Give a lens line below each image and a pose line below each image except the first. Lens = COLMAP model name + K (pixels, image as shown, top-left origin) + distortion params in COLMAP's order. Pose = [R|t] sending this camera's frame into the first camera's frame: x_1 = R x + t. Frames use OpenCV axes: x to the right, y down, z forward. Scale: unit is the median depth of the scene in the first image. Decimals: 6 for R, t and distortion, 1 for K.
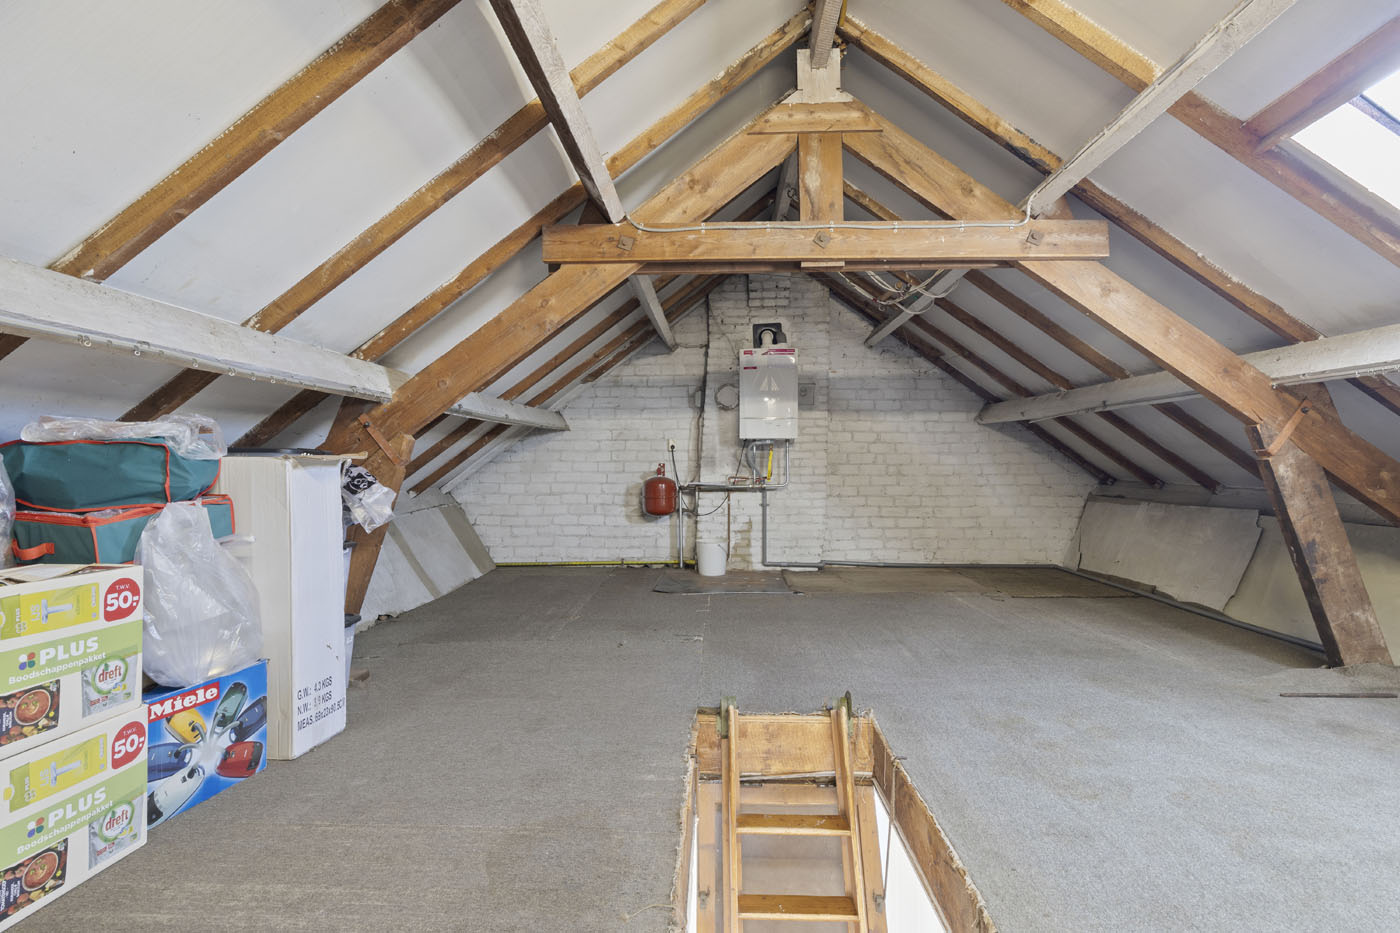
lens RADIAL K [[739.7, 0, 703.6], [0, 739.7, 467.3], [0, 0, 1]] dist [-0.001818, -0.000584]
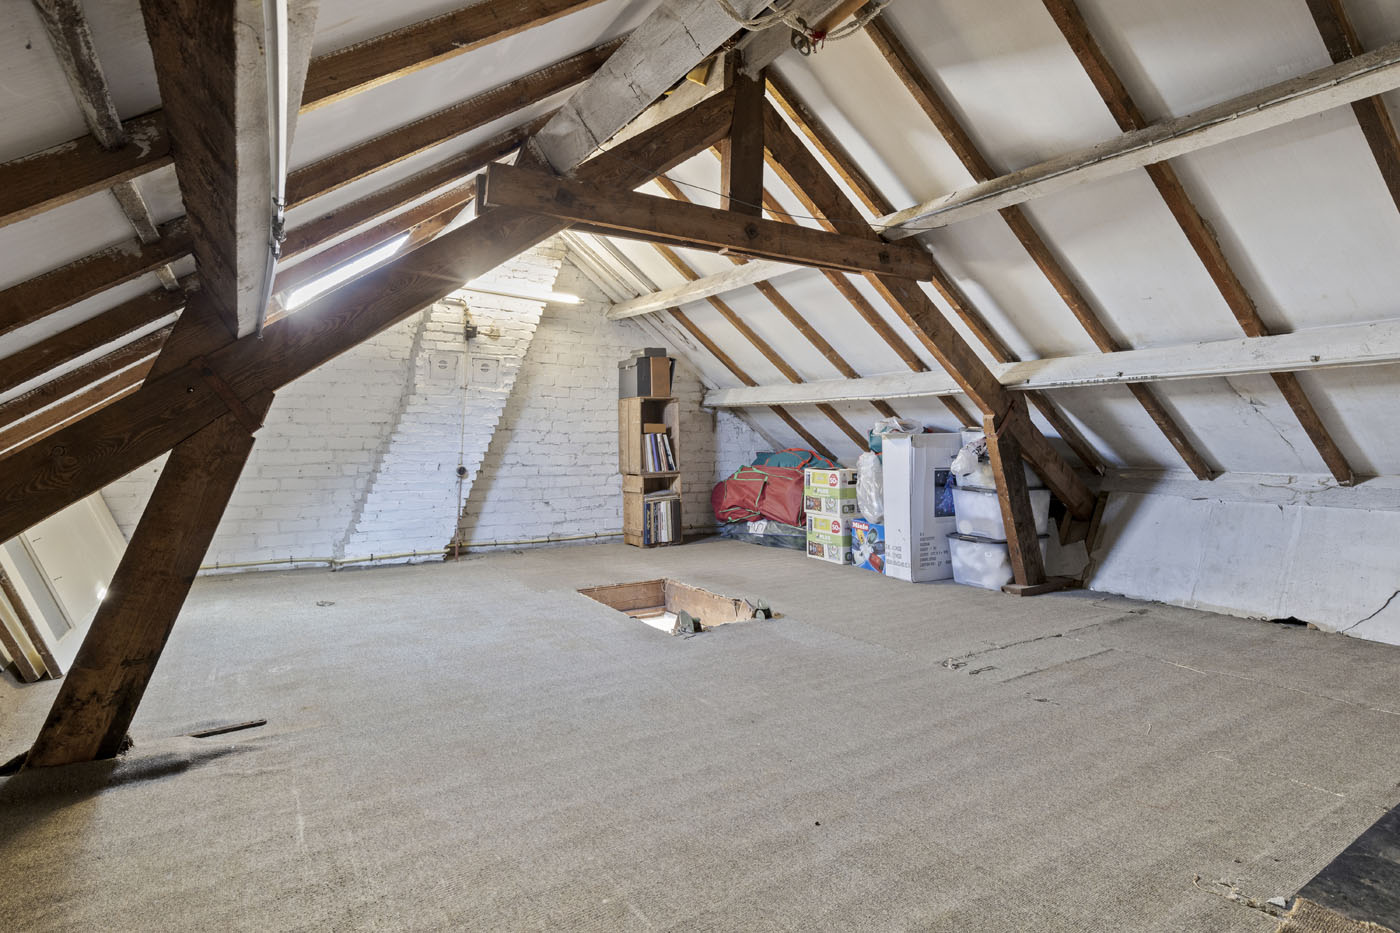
lens RADIAL K [[739.7, 0, 706.1], [0, 739.7, 462.2], [0, 0, 1]] dist [-0.001818, -0.000584]
pose [[-0.835950, 0.018874, -0.548481, 1.175867], [-0.000354, 0.999390, 0.034931, -0.007349], [0.548806, 0.029395, -0.835433, 2.802379]]
